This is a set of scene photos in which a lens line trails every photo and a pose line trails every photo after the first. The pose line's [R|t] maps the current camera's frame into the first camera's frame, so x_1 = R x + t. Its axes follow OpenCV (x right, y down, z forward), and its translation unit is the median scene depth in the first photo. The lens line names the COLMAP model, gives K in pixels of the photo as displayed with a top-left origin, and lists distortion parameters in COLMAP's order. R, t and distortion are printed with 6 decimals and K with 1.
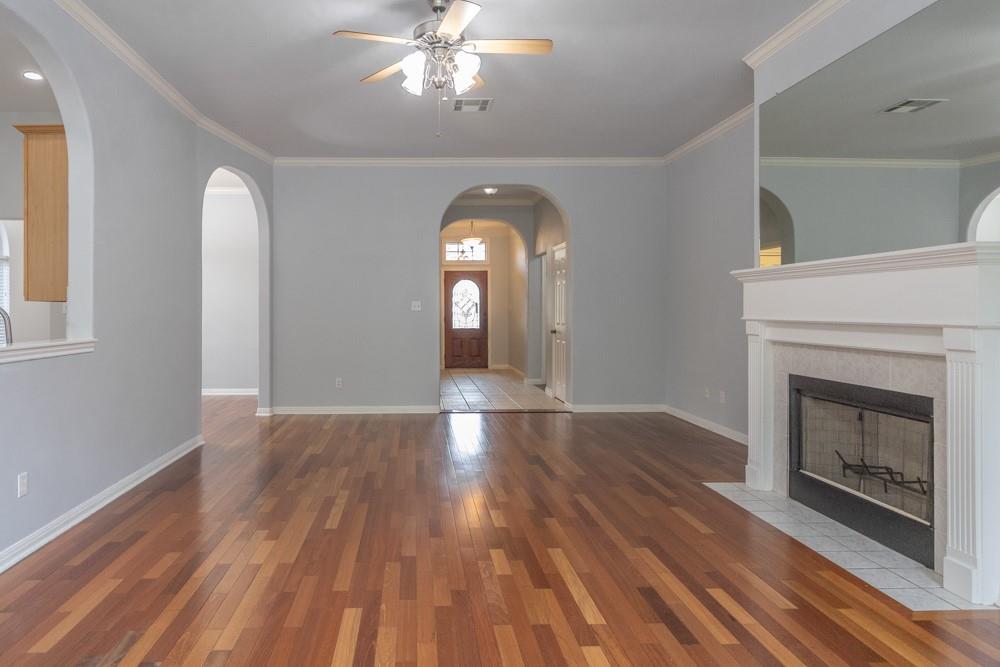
lens RADIAL K [[610.8, 0, 500.0], [0, 610.8, 308.8], [0, 0, 1]] dist [0.001818, -0.000244]
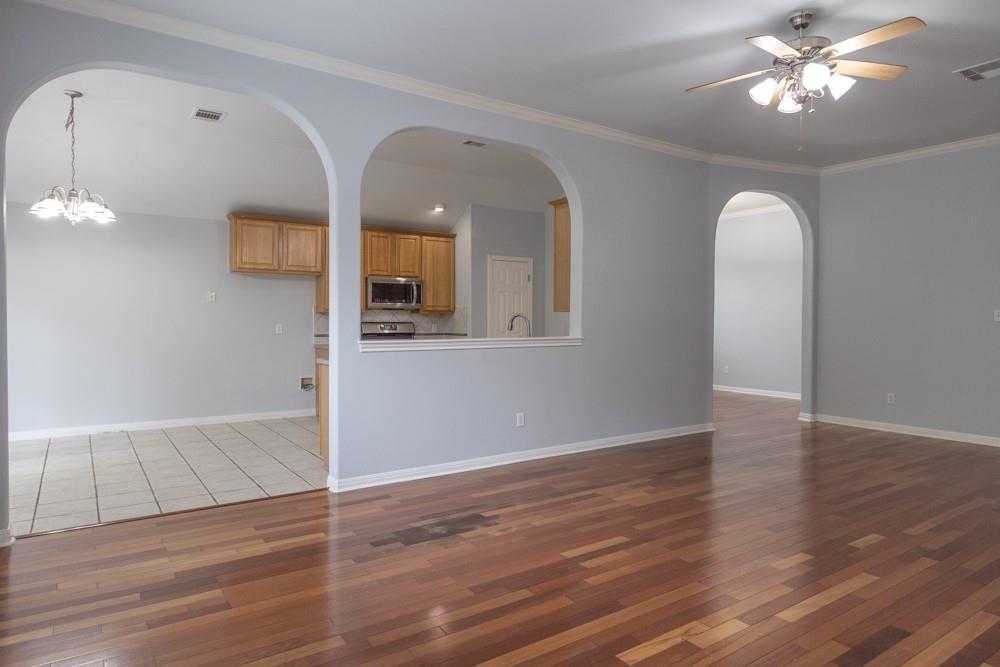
lens RADIAL K [[622.4, 0, 535.1], [0, 622.4, 330.9], [0, 0, 1]] dist [0.021972, -0.000225]
pose [[0.584587, 0.024316, -0.810966, 0.507841], [-0.006406, 0.999658, 0.025356, -0.003777], [0.811305, -0.009628, 0.584543, 0.015703]]
